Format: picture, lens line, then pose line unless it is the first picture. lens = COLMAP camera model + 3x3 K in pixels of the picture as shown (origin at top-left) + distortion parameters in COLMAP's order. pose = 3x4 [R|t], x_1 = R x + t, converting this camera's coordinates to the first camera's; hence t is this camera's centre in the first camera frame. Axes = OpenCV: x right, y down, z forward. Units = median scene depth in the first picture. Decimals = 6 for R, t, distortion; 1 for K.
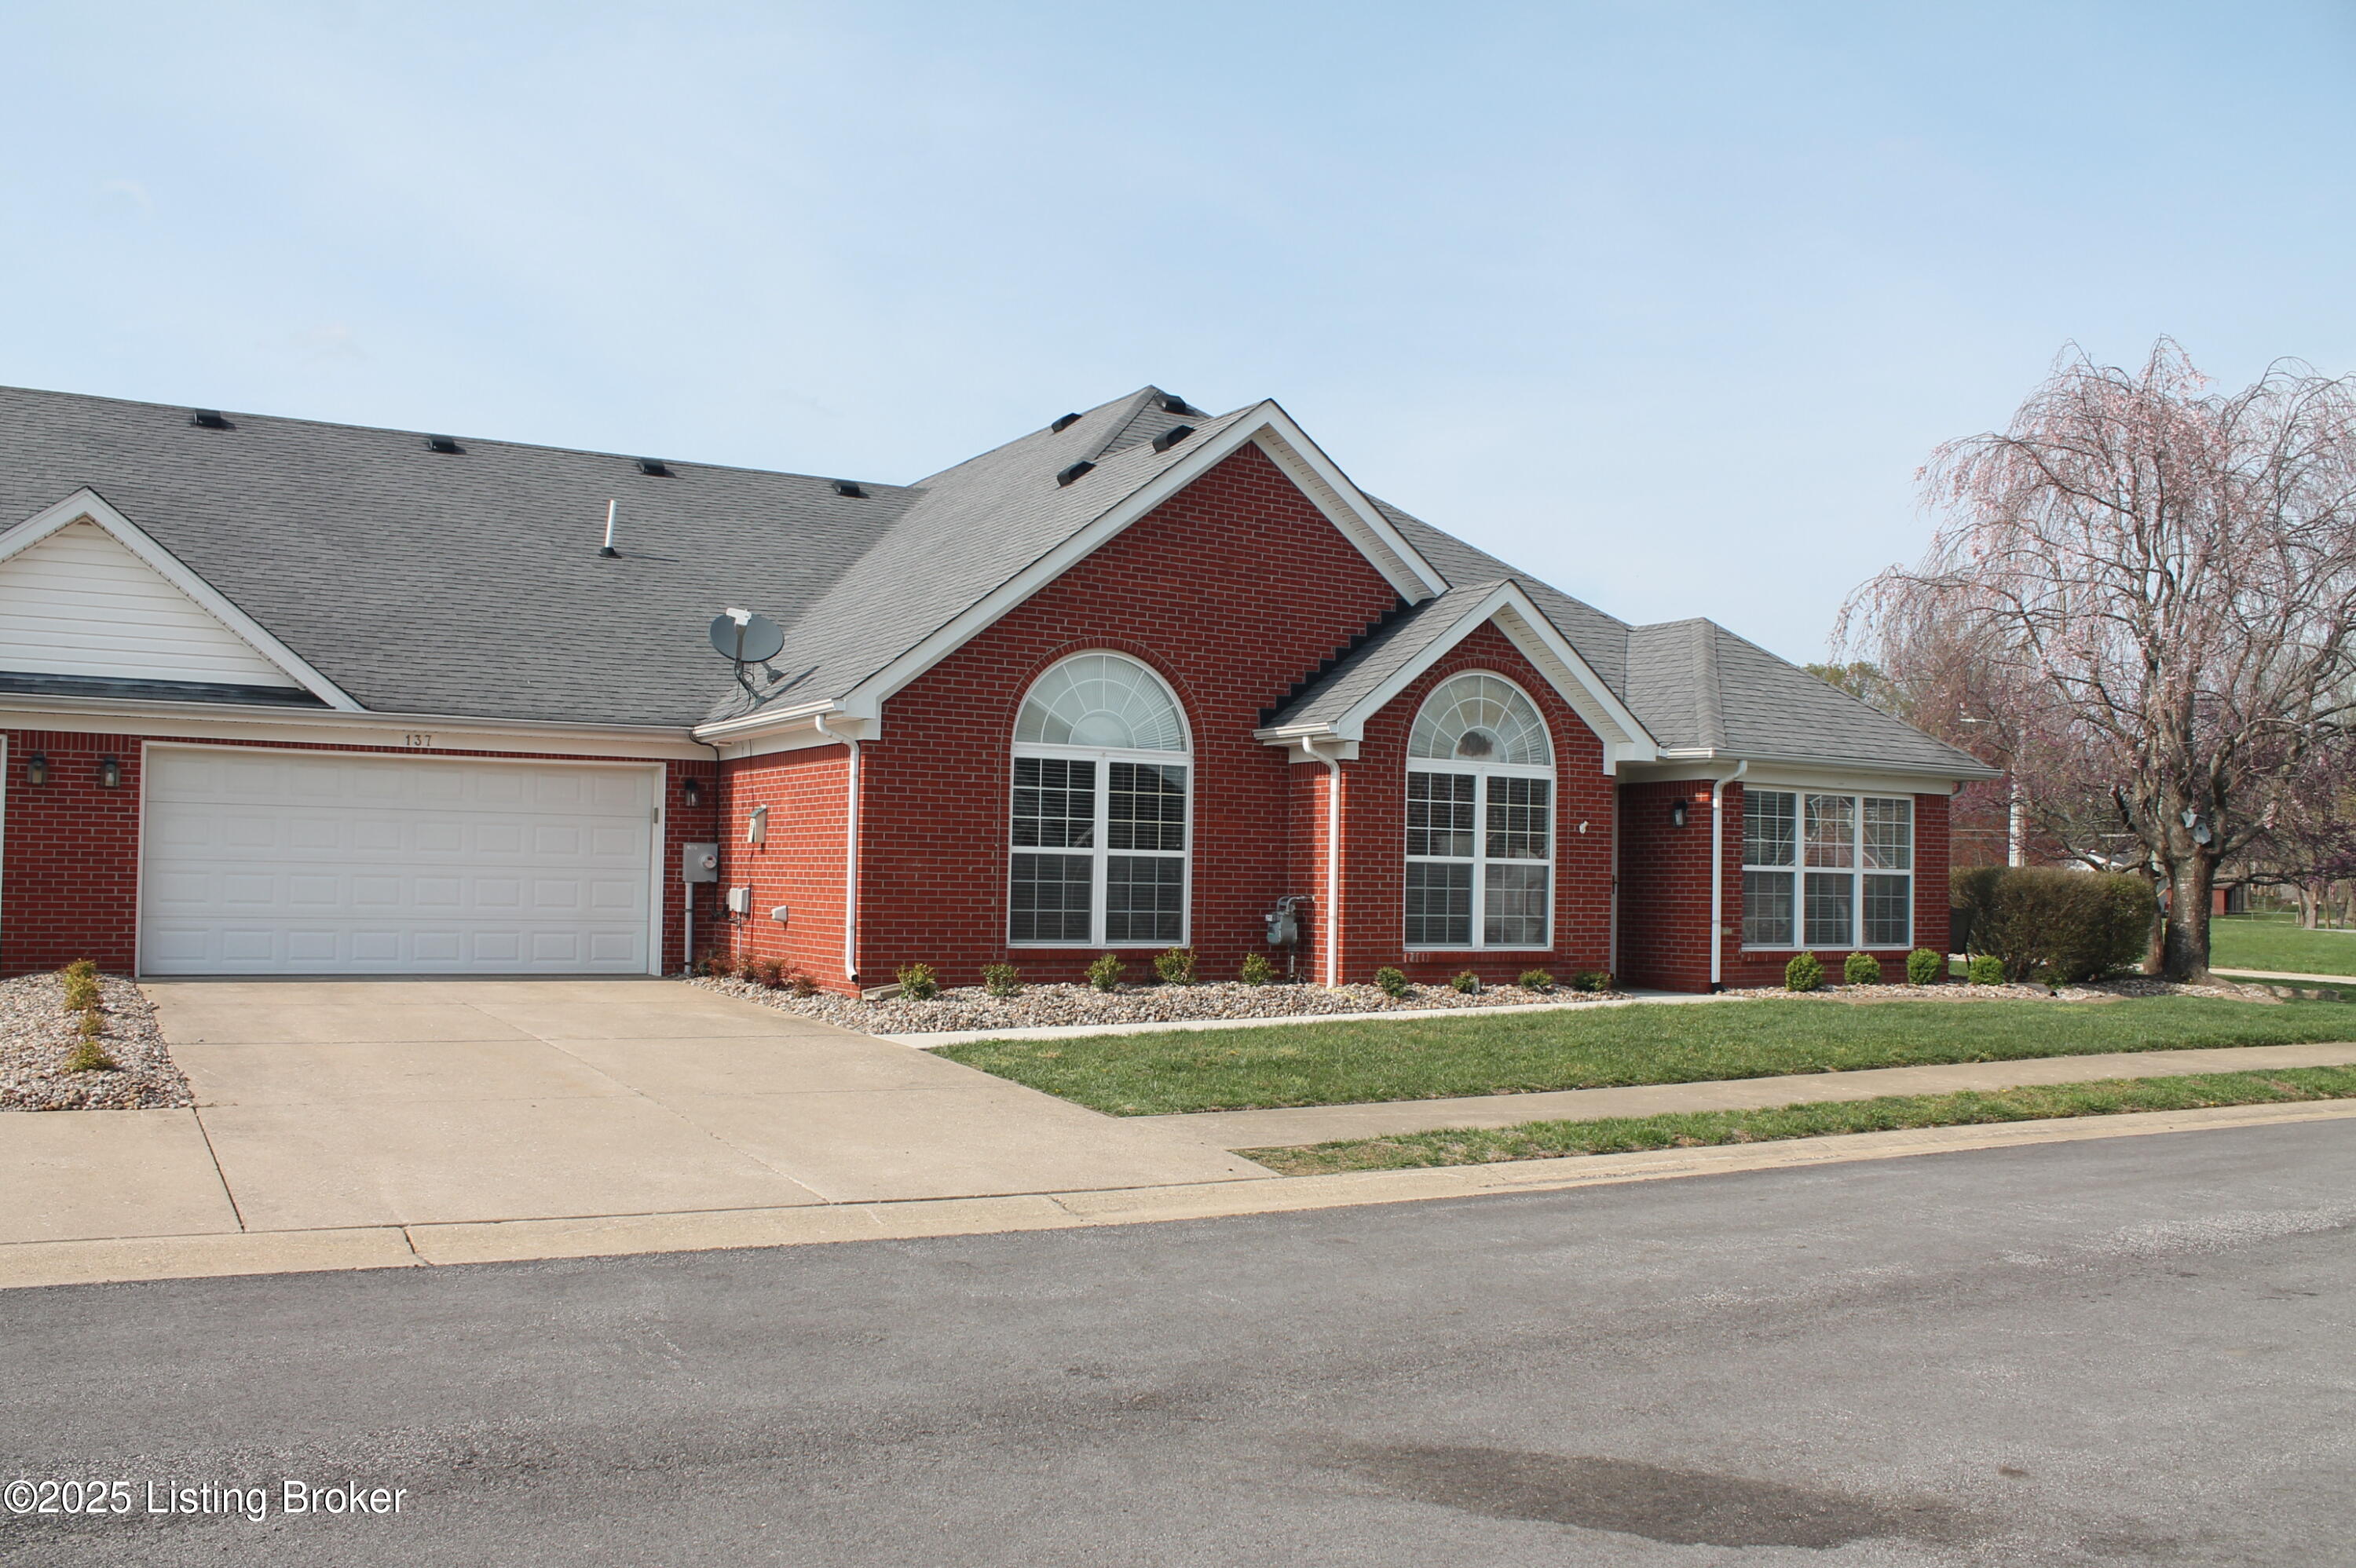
lens RADIAL K [[1992.0, 0, 1227.0], [0, 1992.0, 797.0], [0, 0, 1]] dist [-0.167797, 0.139452]
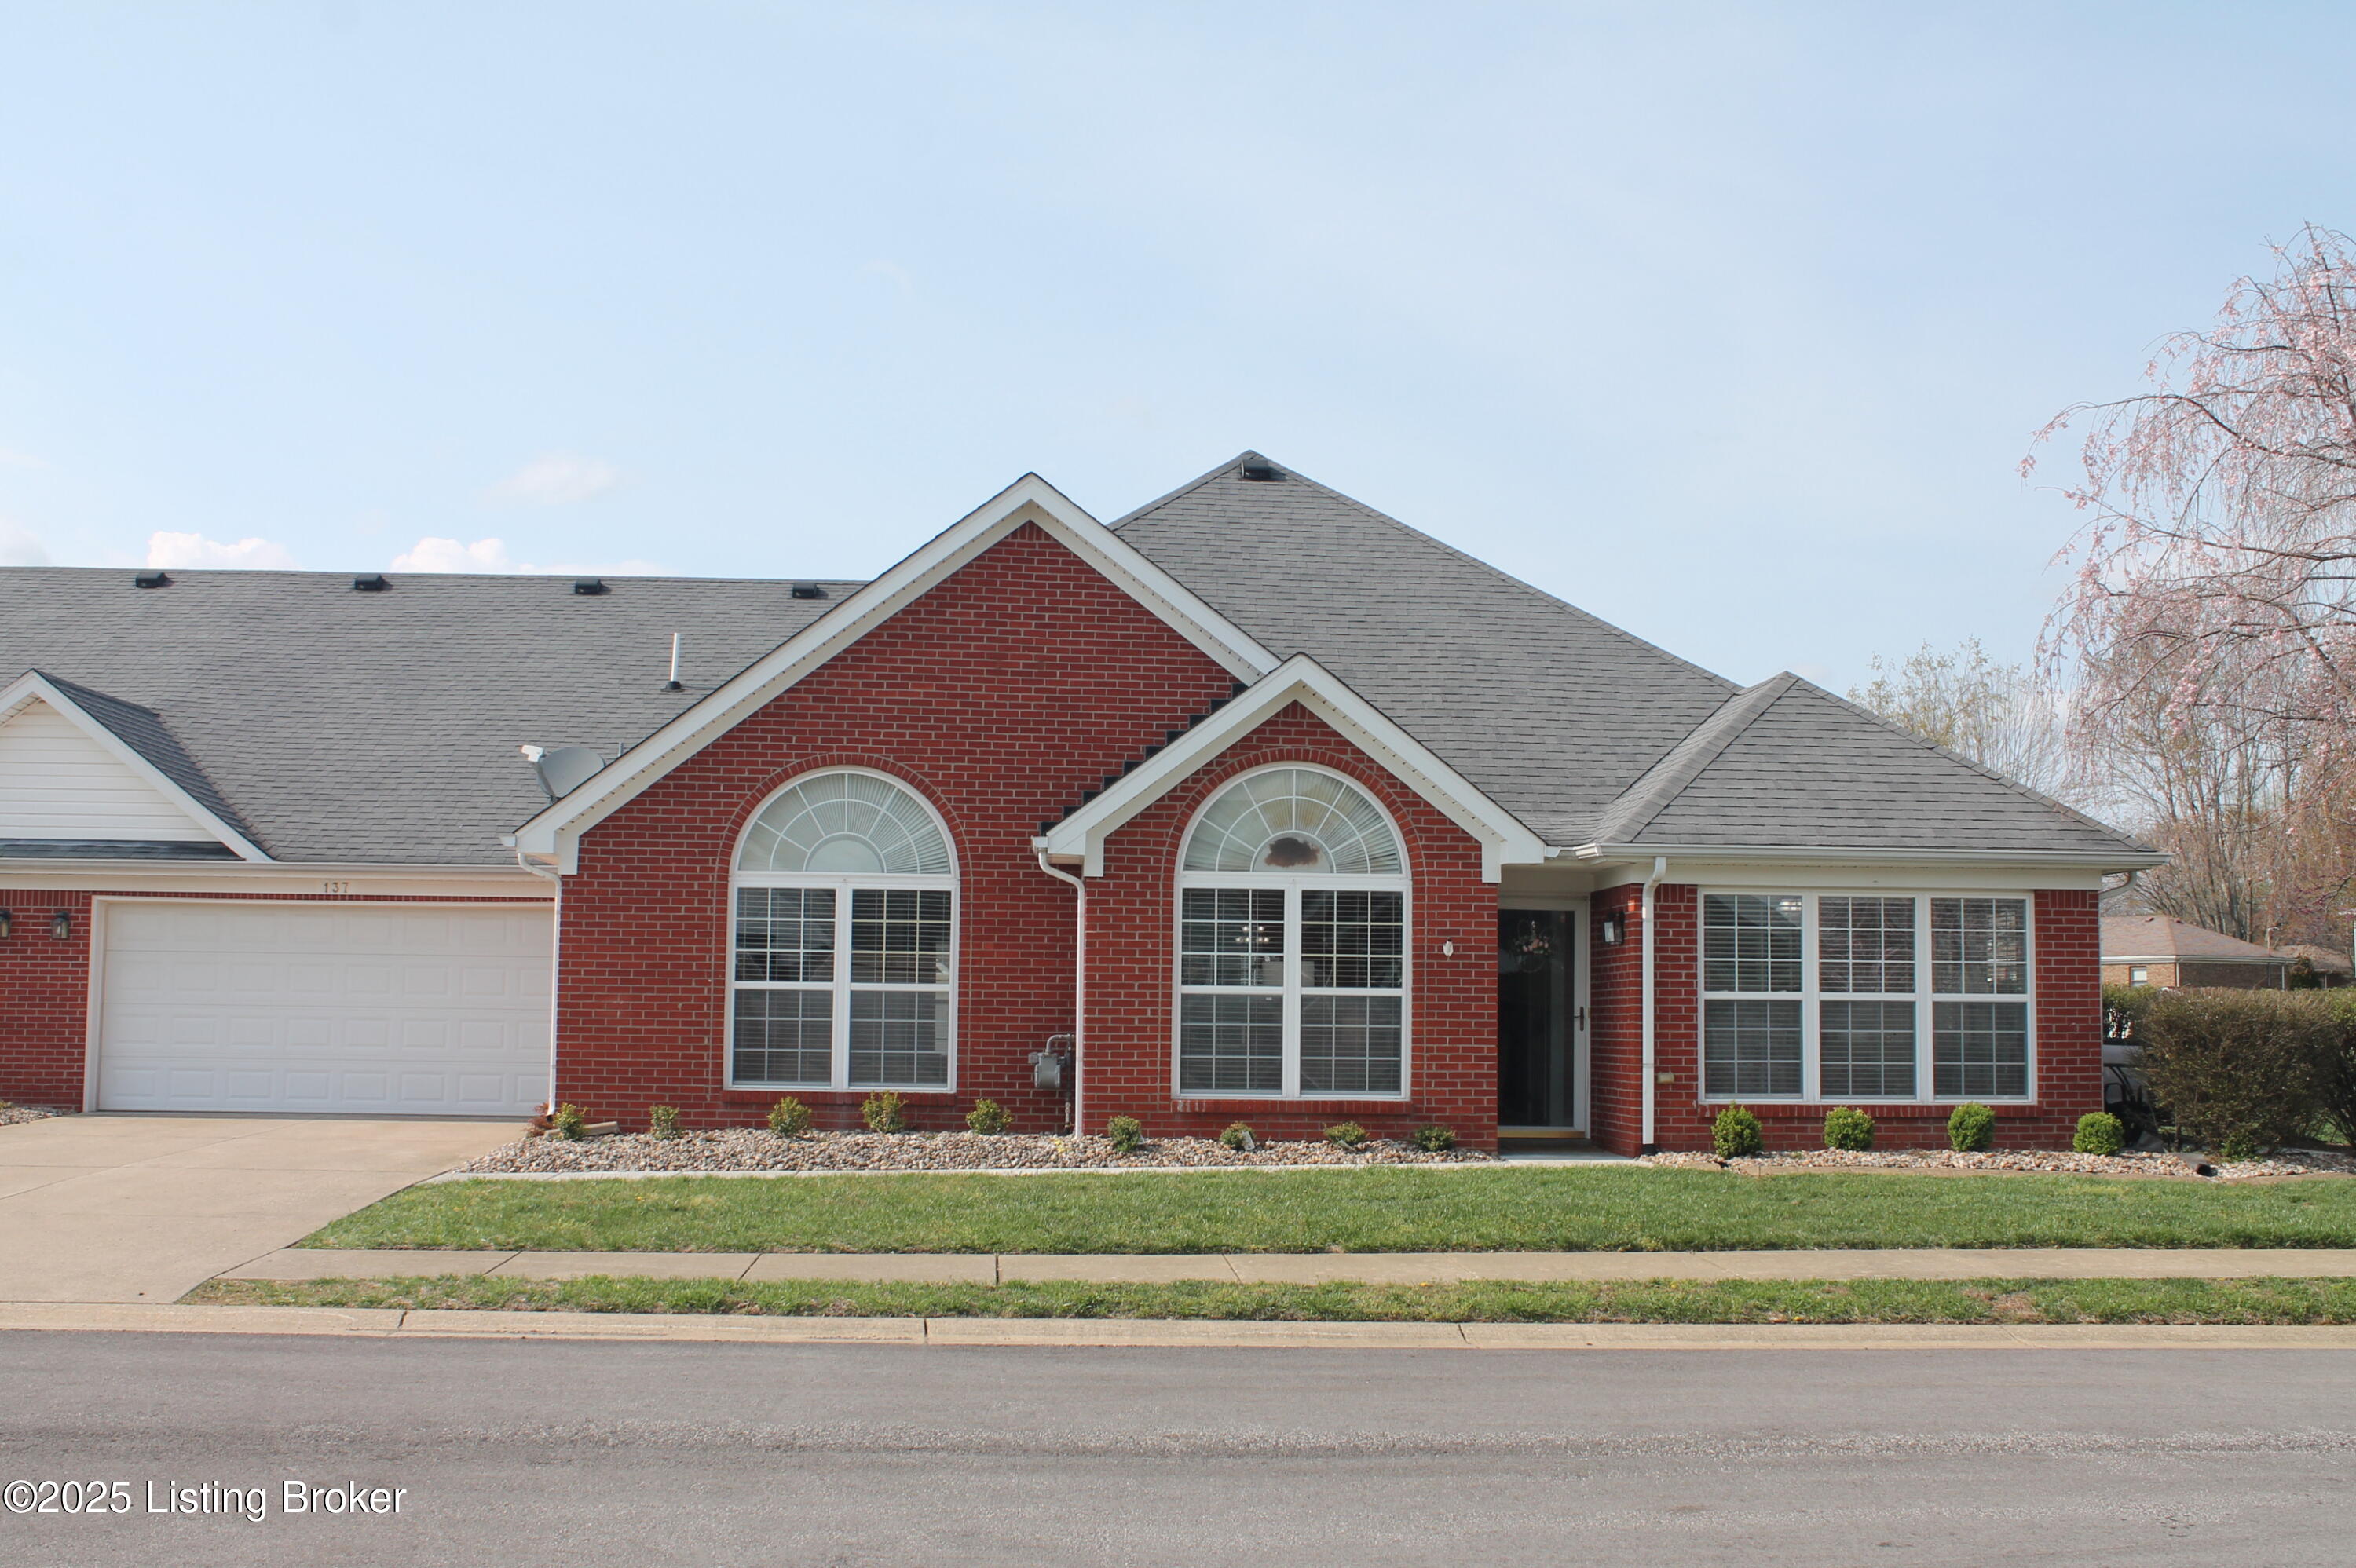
lens RADIAL K [[2309.5, 0, 1180.1], [0, 2309.5, 803.2], [0, 0, 1]] dist [-0.113079, 0.000000]
pose [[0.895532, -0.050370, -0.442137, 0.544801], [0.024064, 0.997601, -0.064909, 0.015816], [0.444345, 0.047489, 0.894596, 0.114224]]
